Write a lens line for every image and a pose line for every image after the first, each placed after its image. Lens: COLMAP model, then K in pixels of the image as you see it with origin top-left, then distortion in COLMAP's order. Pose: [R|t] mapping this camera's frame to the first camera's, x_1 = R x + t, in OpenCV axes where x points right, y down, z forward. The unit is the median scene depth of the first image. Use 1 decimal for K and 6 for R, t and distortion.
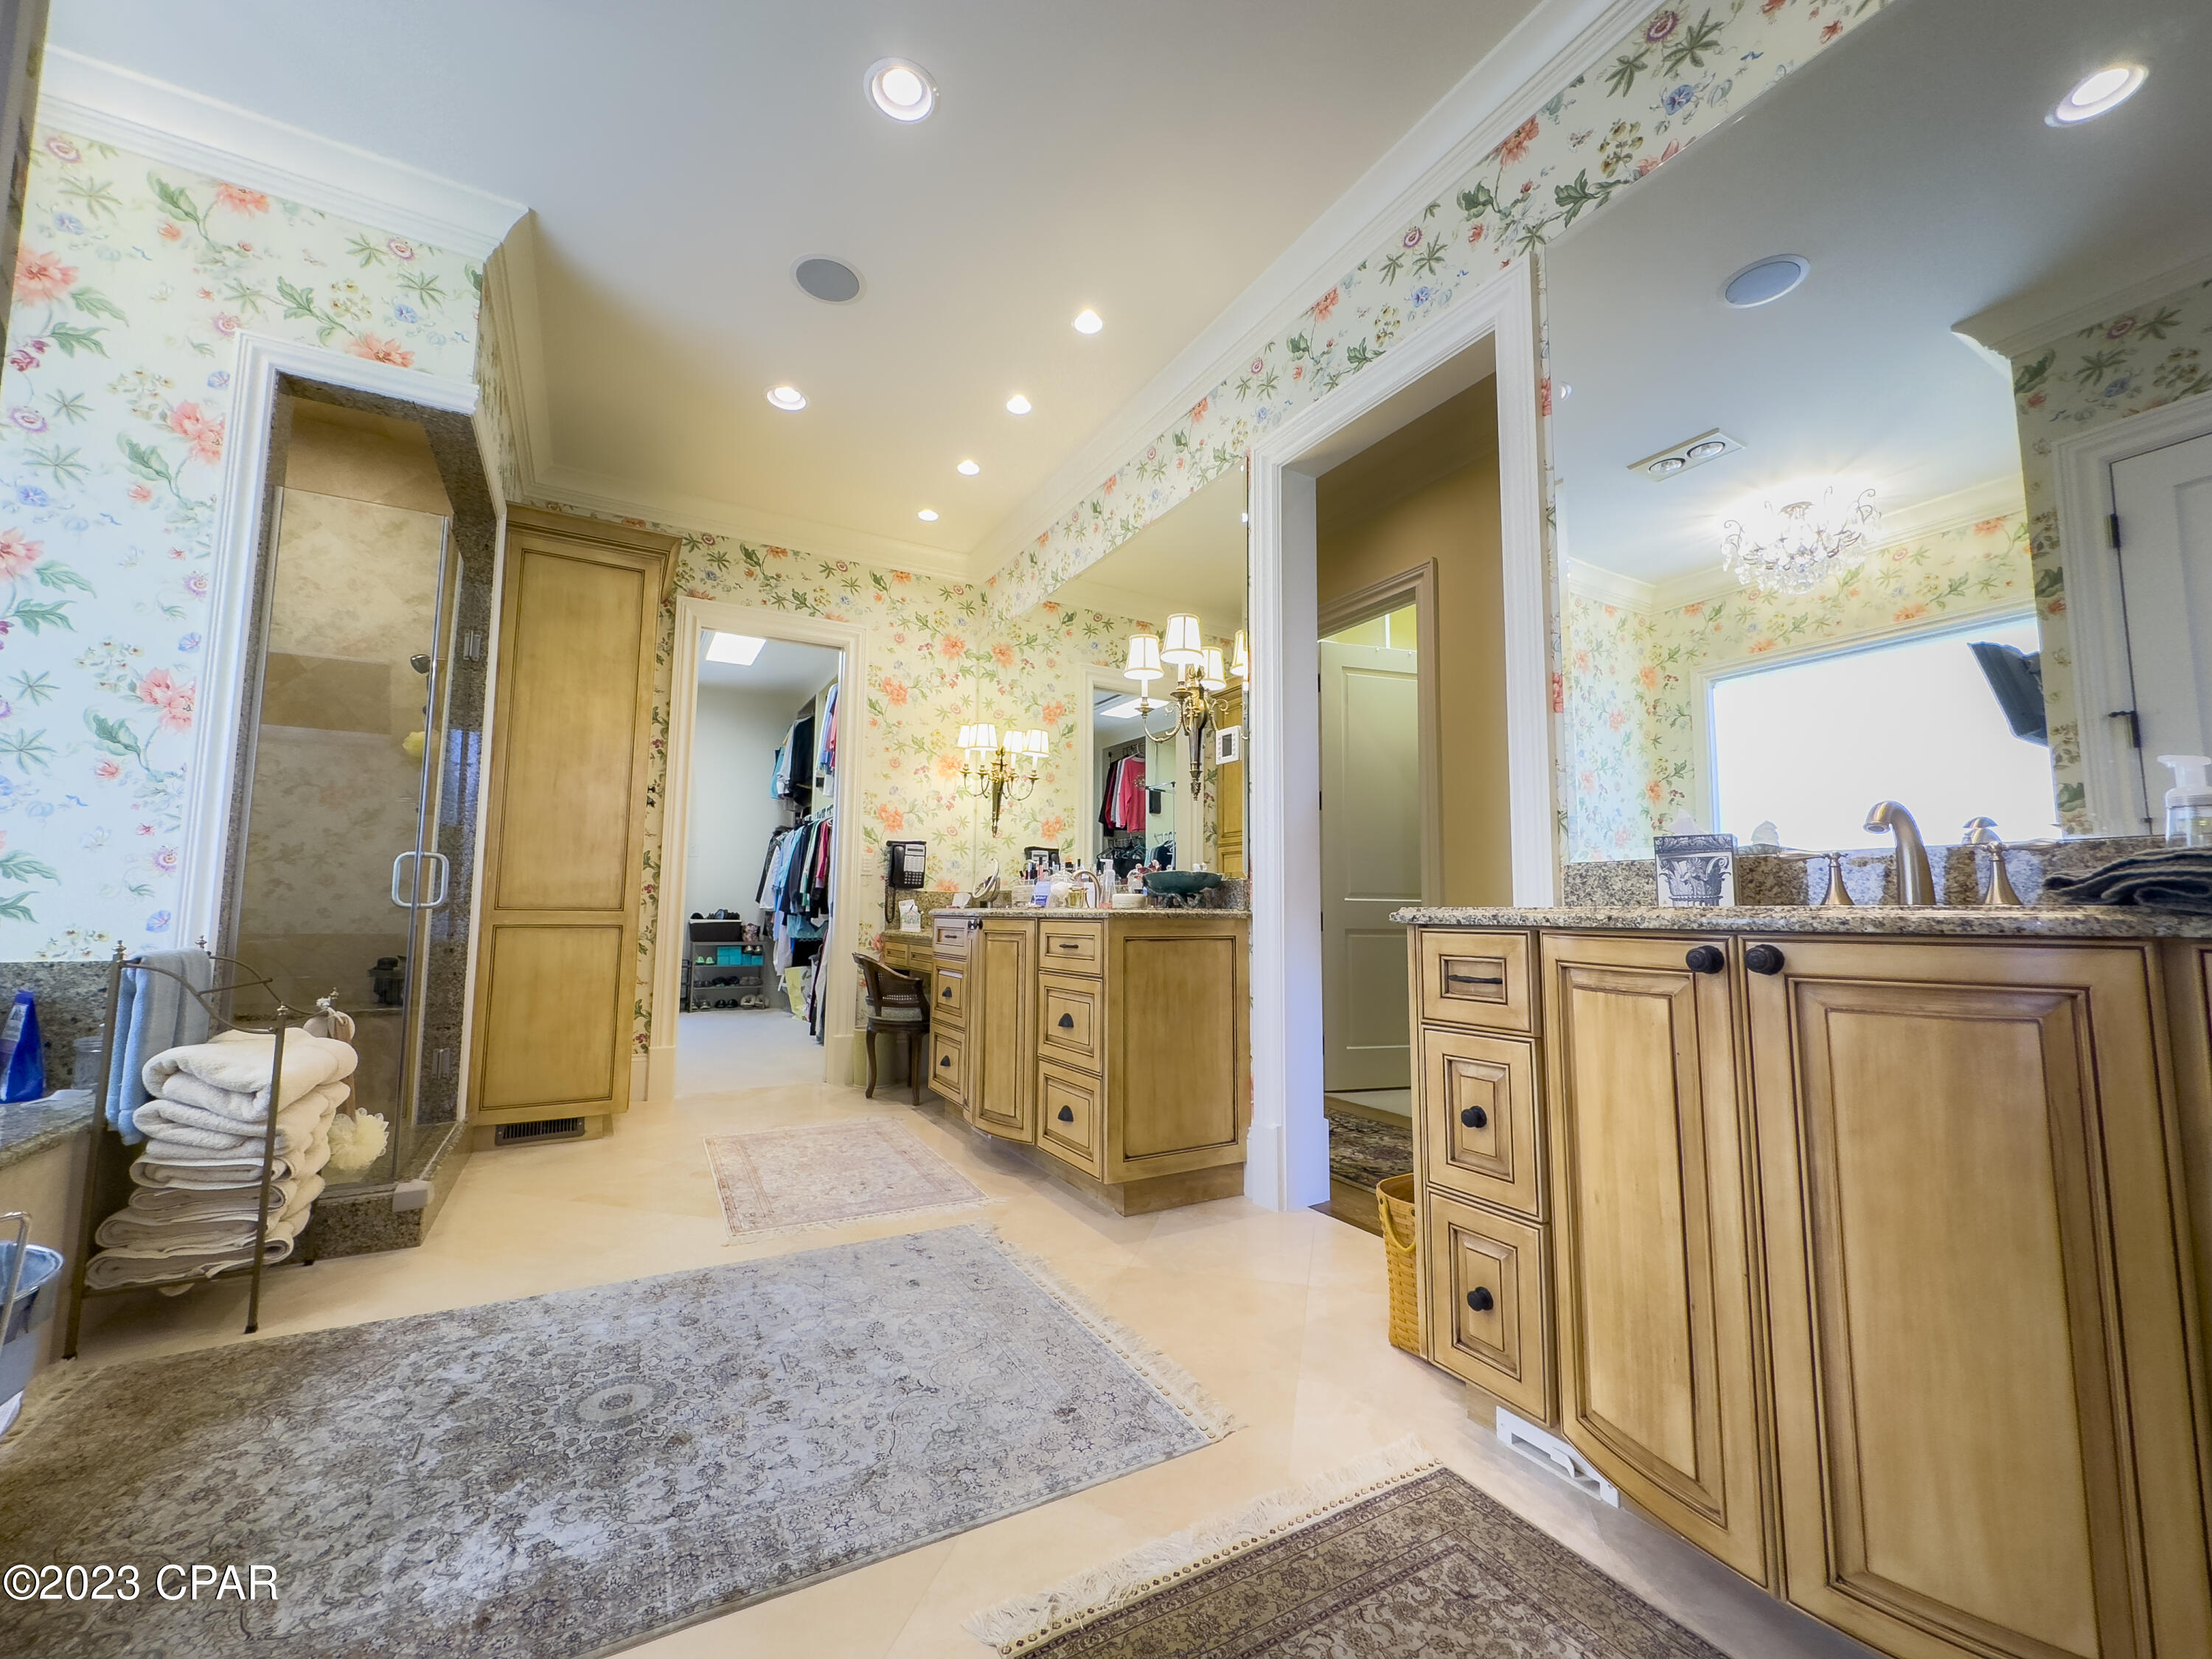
lens RADIAL K [[890.3, 0, 1108.3], [0, 890.3, 828.1], [0, 0, 1]] dist [-0.002441, -0.000017]
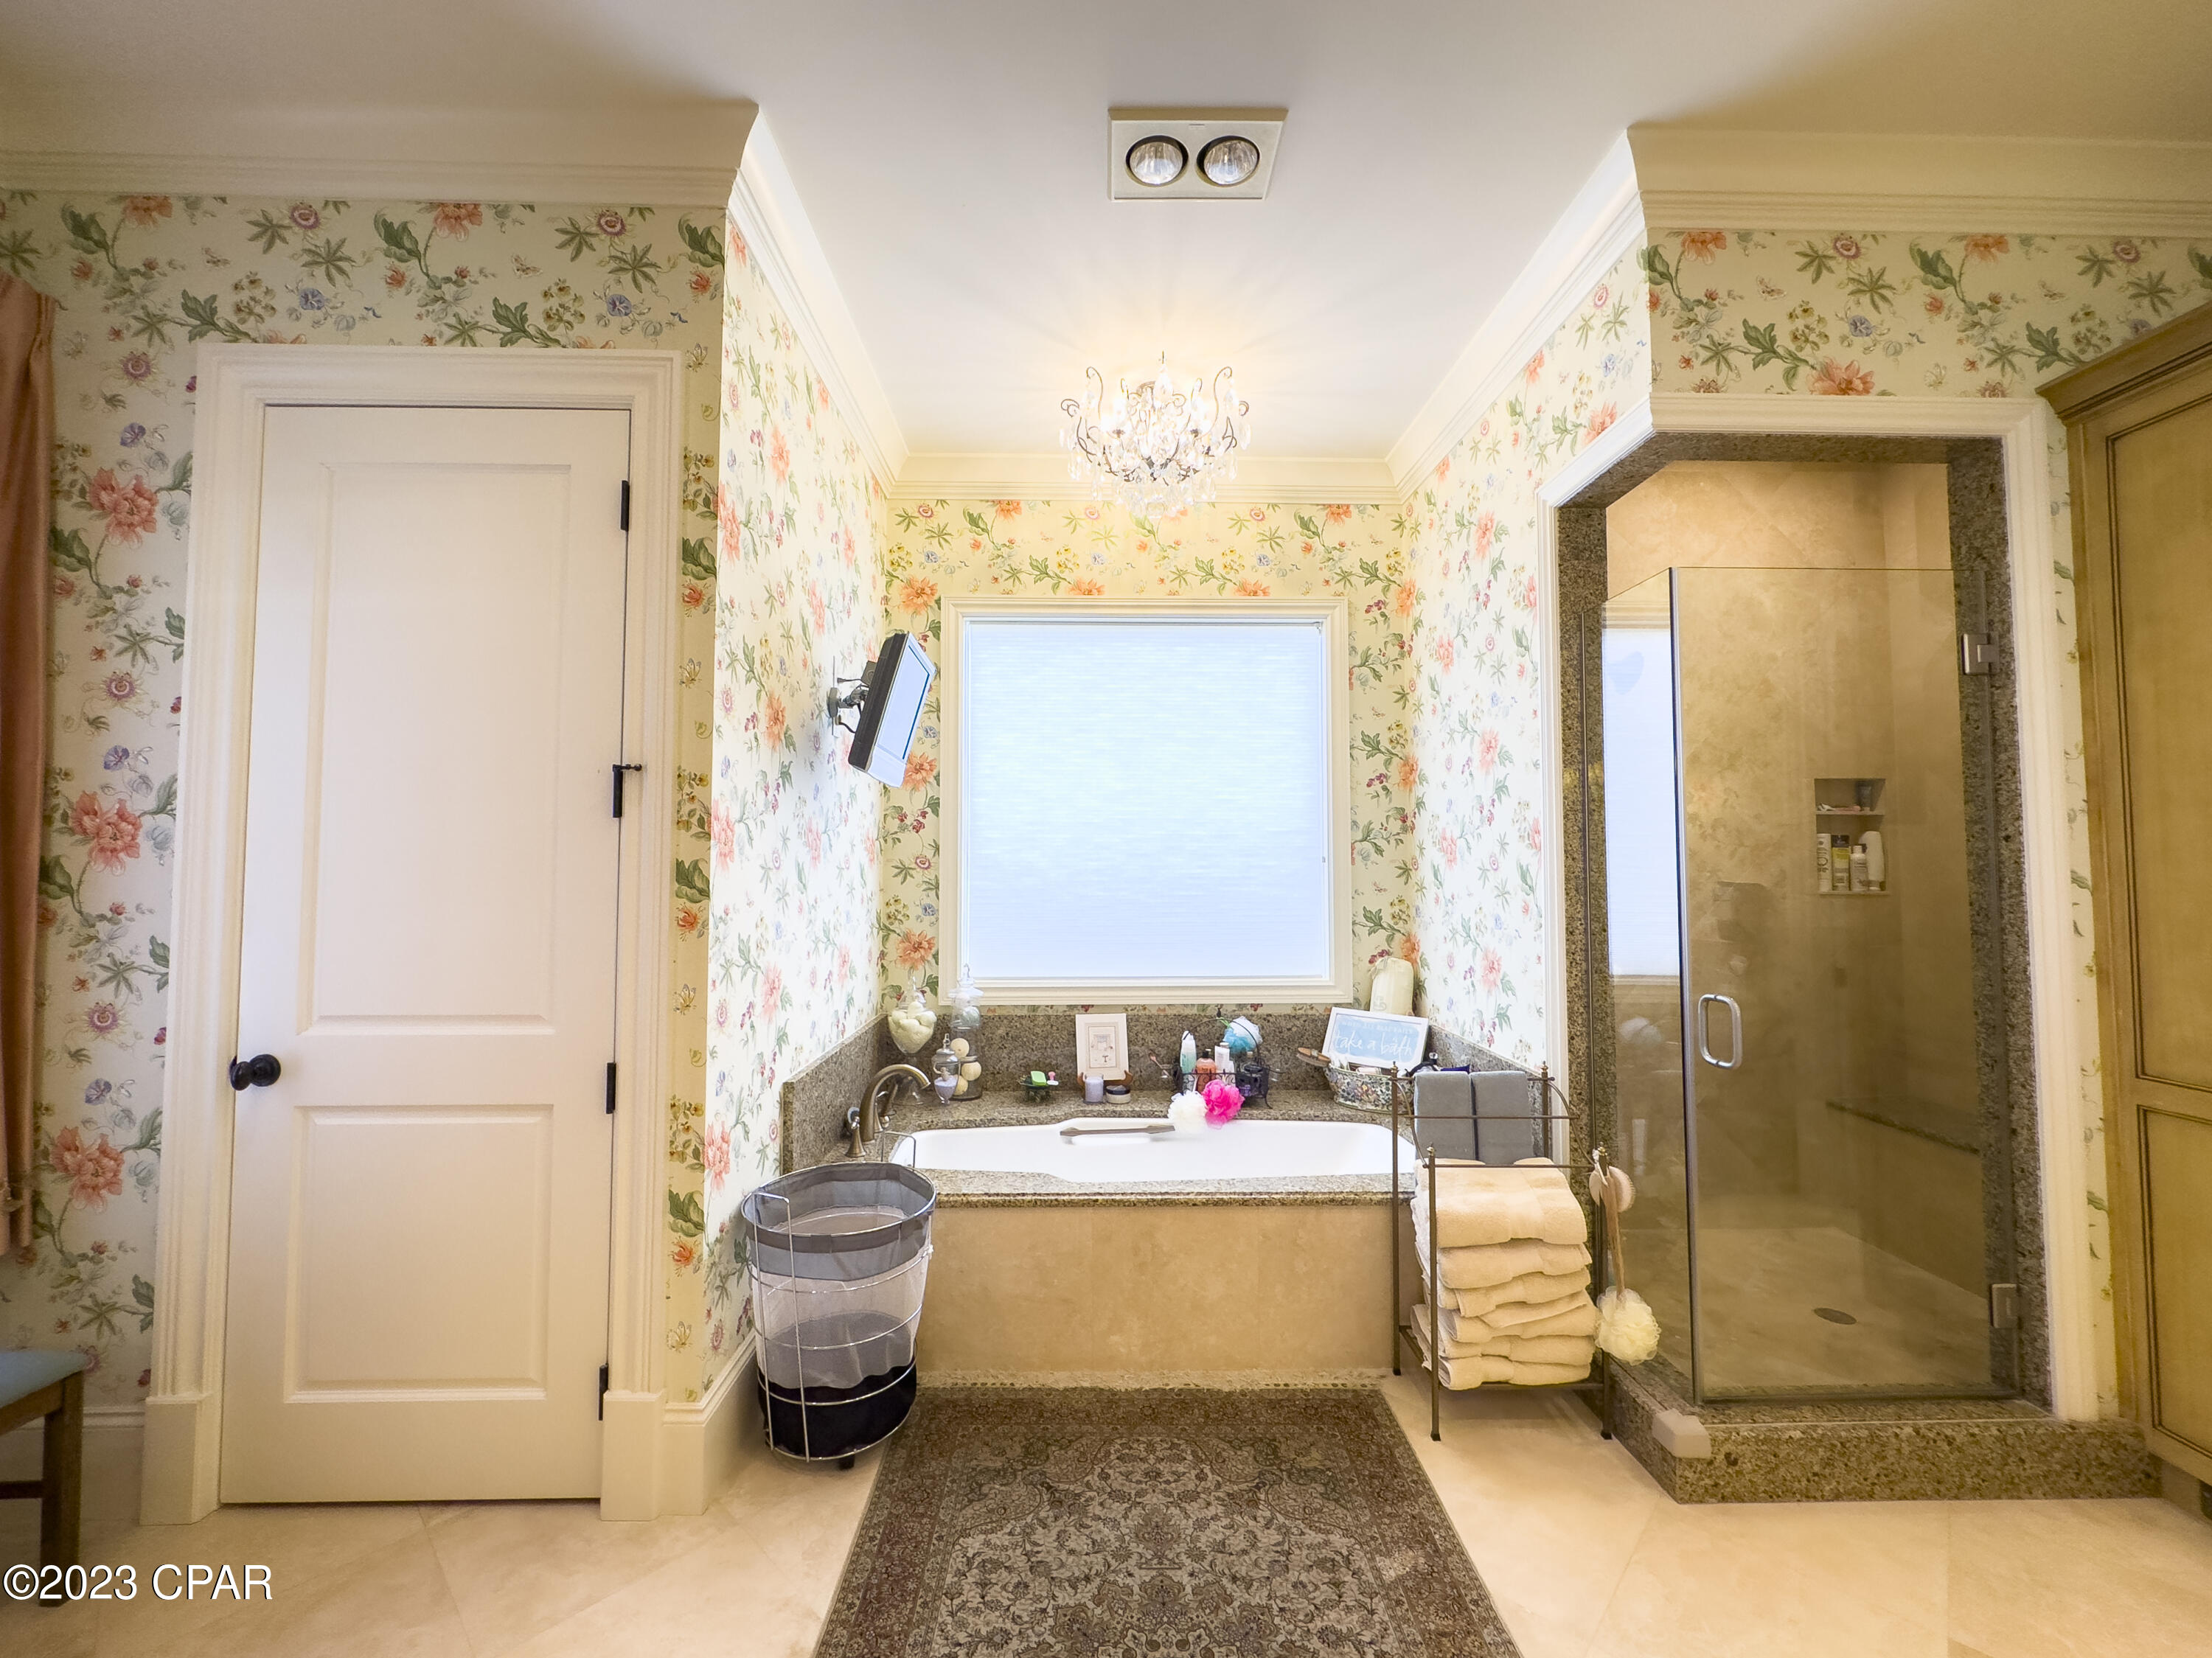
lens RADIAL K [[890.2, 0, 1109.5], [0, 890.2, 833.0], [0, 0, 1]] dist [-0.002441, -0.000017]
pose [[-0.478537, -0.039348, -0.877185, 0.282219], [0.085425, 0.992170, -0.091108, -0.142832], [0.873902, -0.118532, -0.471429, 1.449701]]
